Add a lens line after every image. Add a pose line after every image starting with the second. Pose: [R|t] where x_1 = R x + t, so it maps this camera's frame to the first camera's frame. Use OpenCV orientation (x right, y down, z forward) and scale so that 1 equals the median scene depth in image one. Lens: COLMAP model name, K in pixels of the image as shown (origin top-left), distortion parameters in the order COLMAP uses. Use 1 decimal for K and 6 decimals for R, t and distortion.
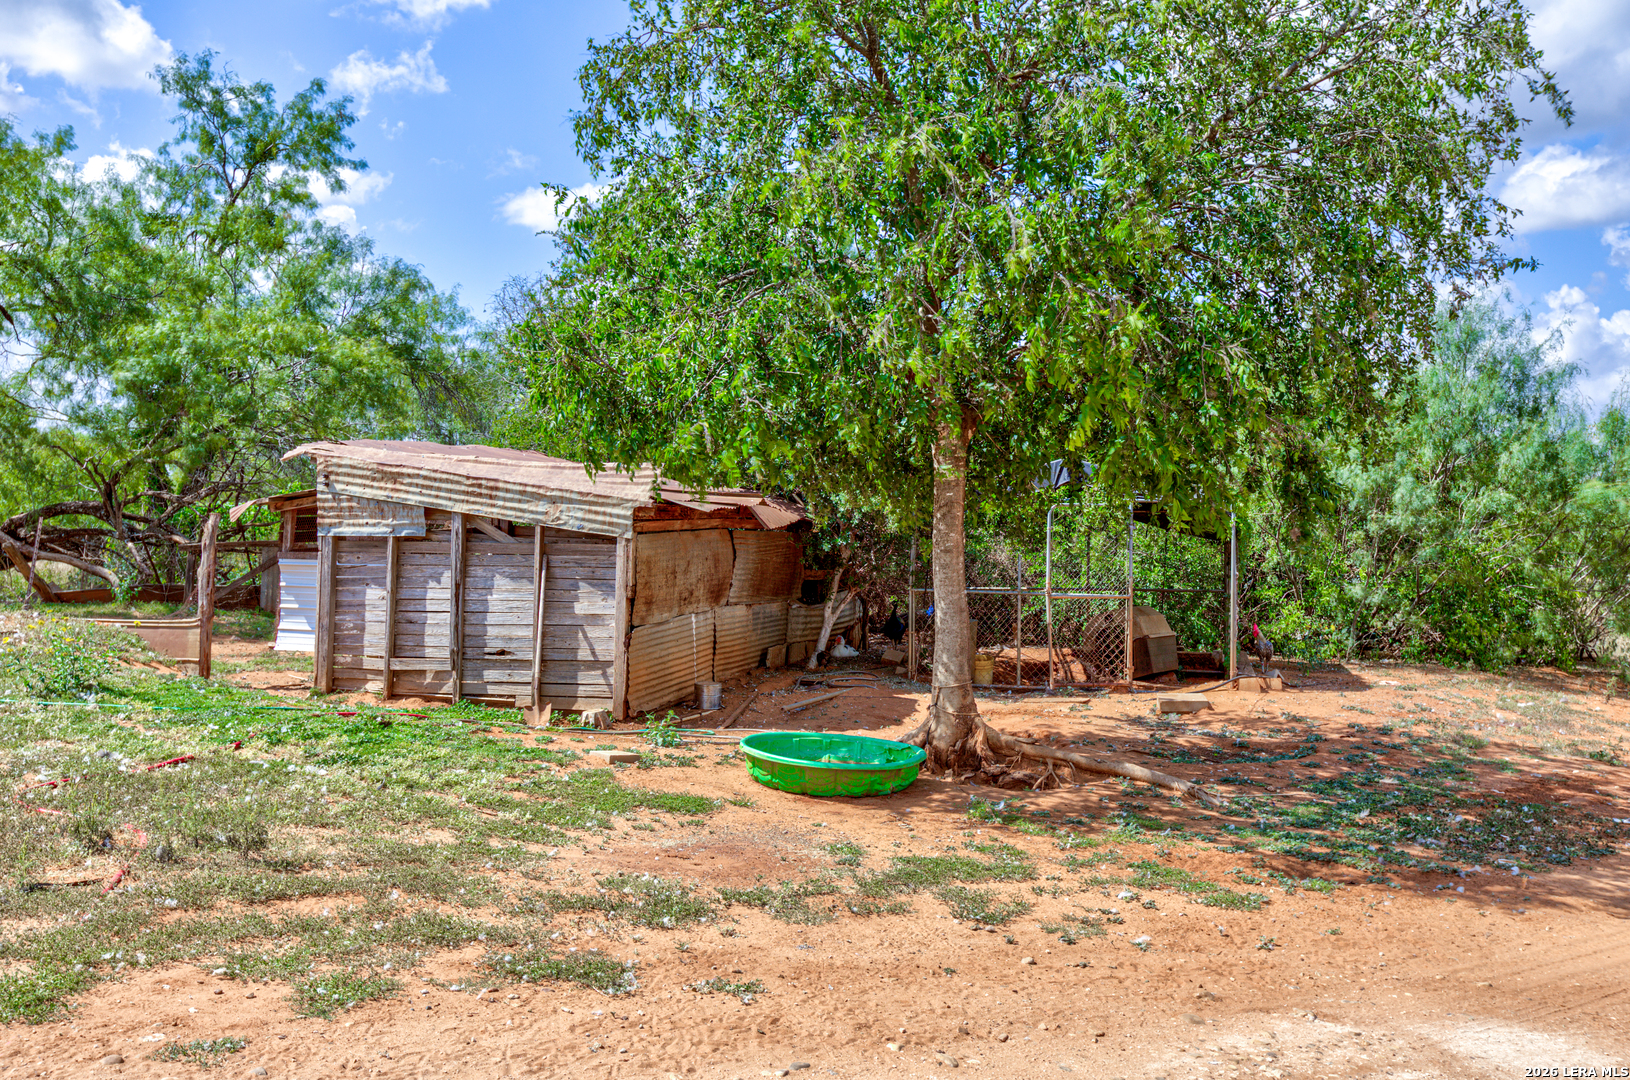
lens RADIAL K [[1558.8, 0, 815.0], [0, 1558.8, 540.0], [0, 0, 1]] dist [-0.000279, 0.098053]
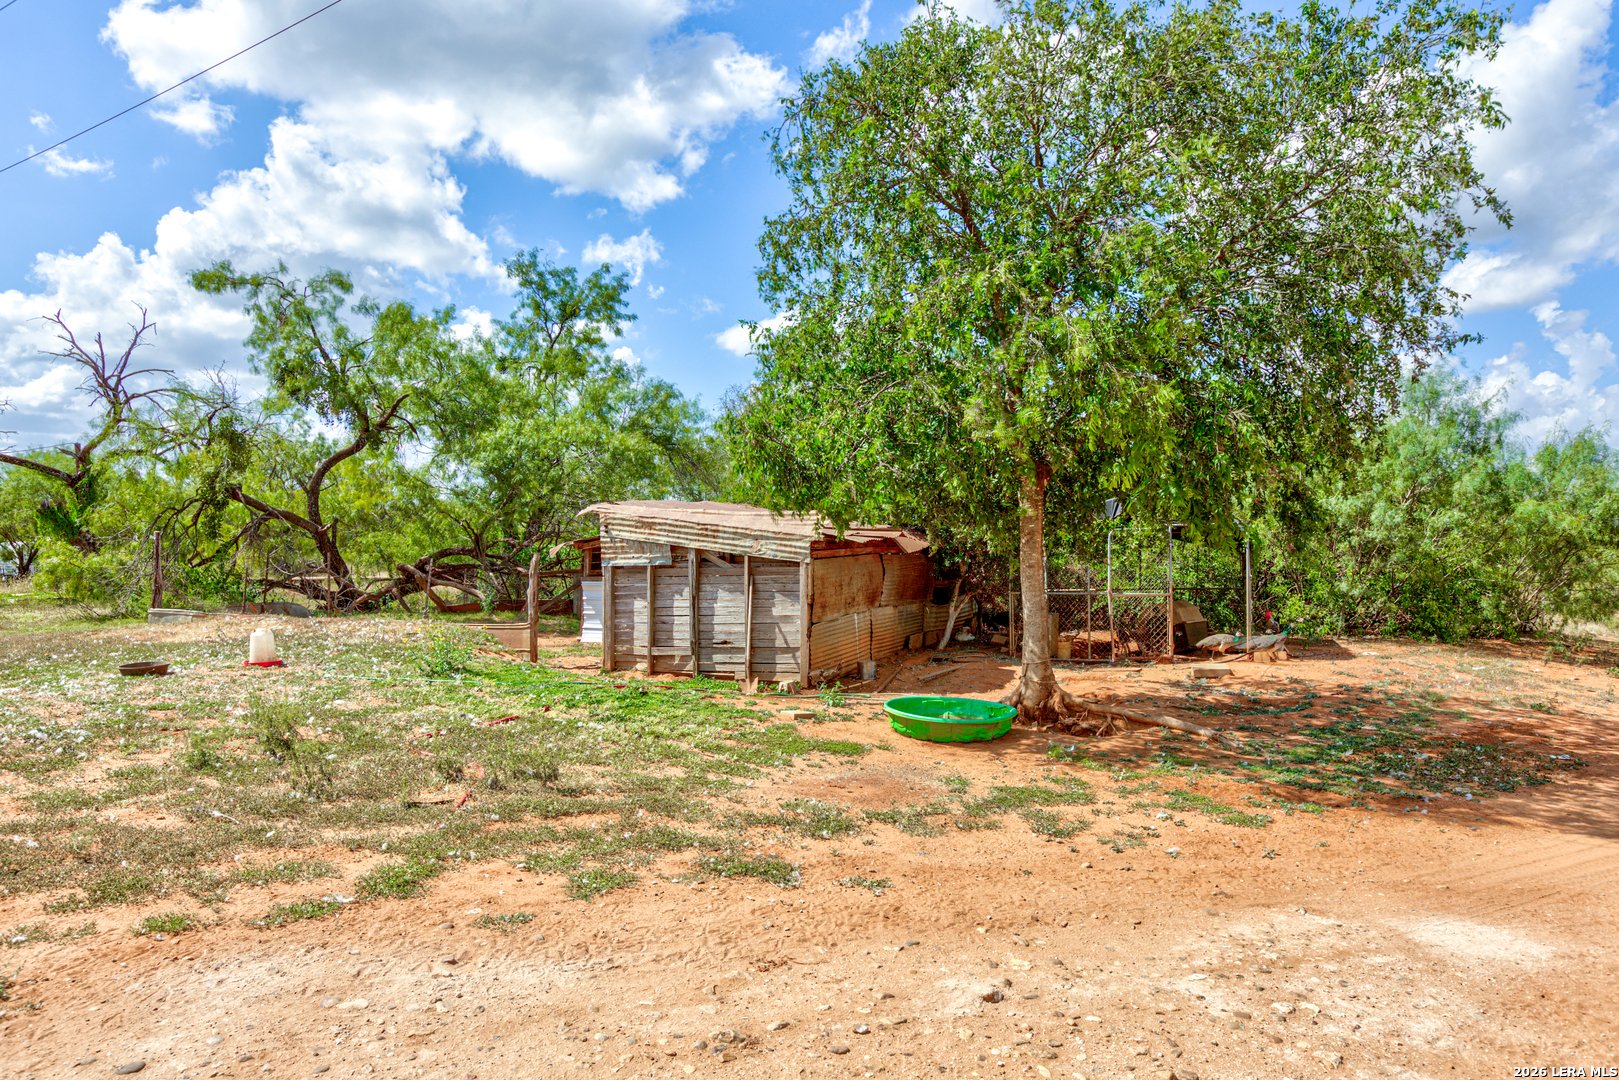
lens RADIAL K [[1058.1, 0, 801.2], [0, 1058.1, 582.9], [0, 0, 1]] dist [-0.019665, 0.051779]
pose [[0.989363, -0.022830, -0.143667, 0.017120], [0.026055, 0.999448, 0.020604, -0.003002], [0.143117, -0.024128, 0.989412, 0.030320]]
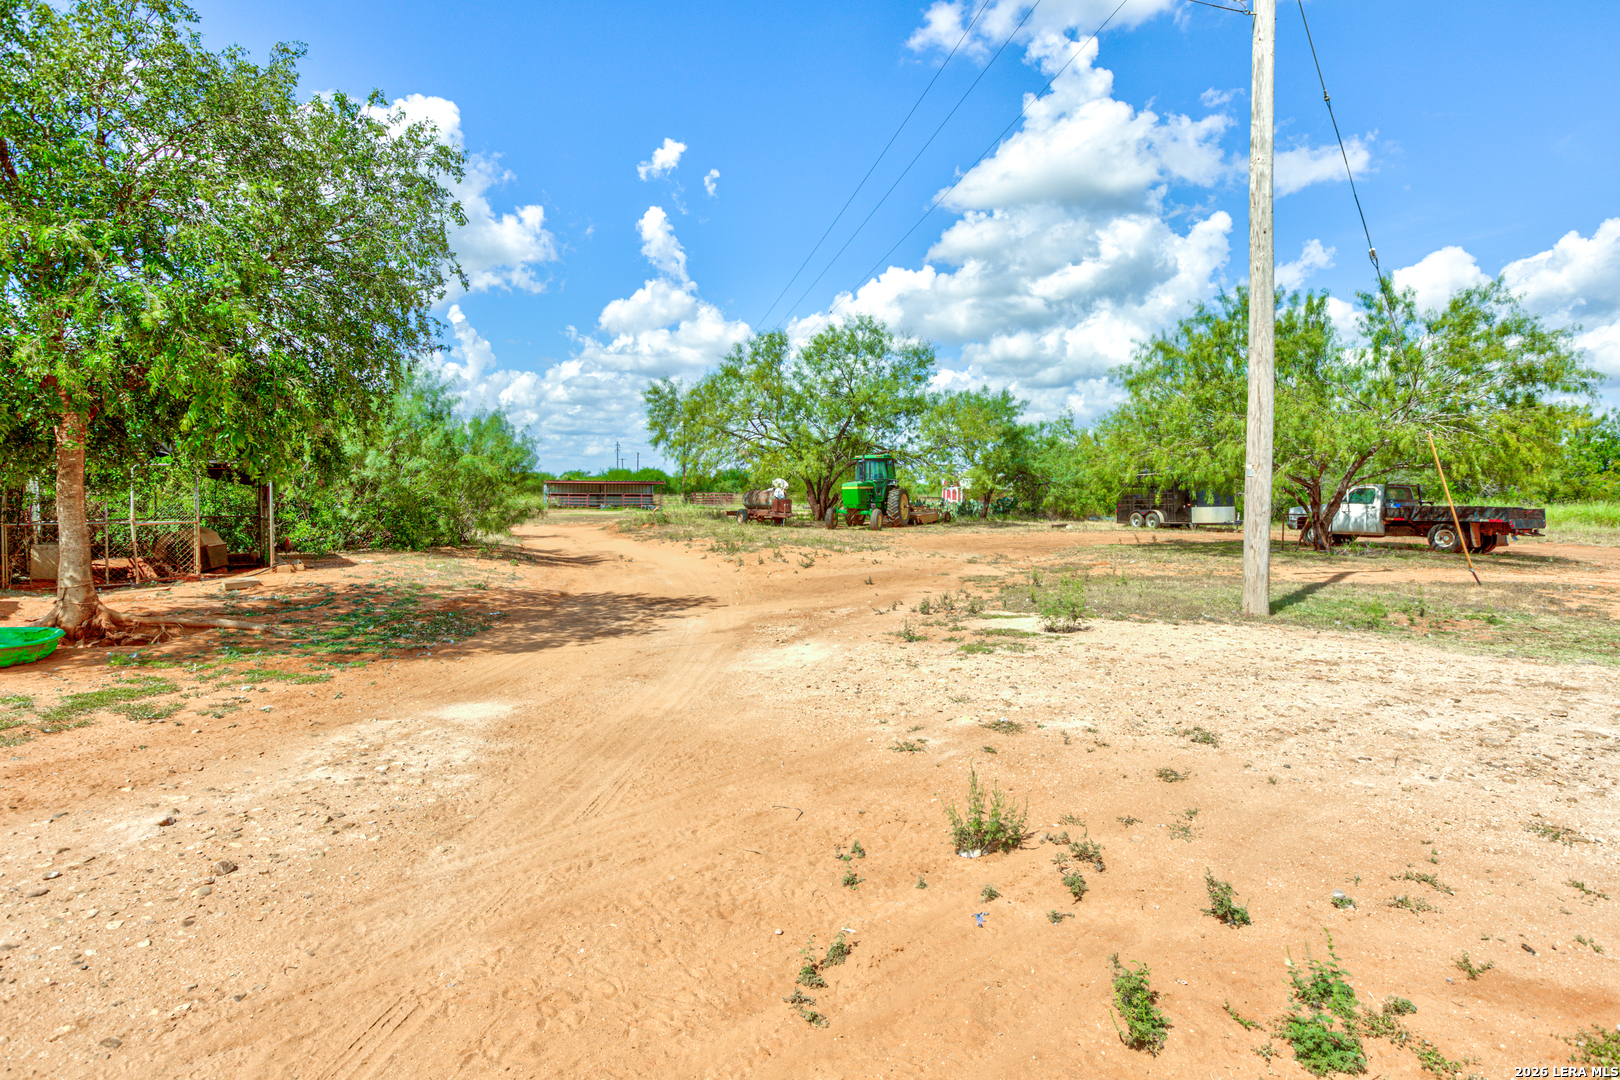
lens RADIAL K [[842.7, 0, 813.0], [0, 842.7, 475.1], [0, 0, 1]] dist [0.033522, 0.000041]
pose [[0.648331, -0.007219, 0.761325, -0.090147], [0.012810, 0.999917, -0.001428, -0.003684], [-0.761251, 0.010679, 0.648369, -0.092445]]
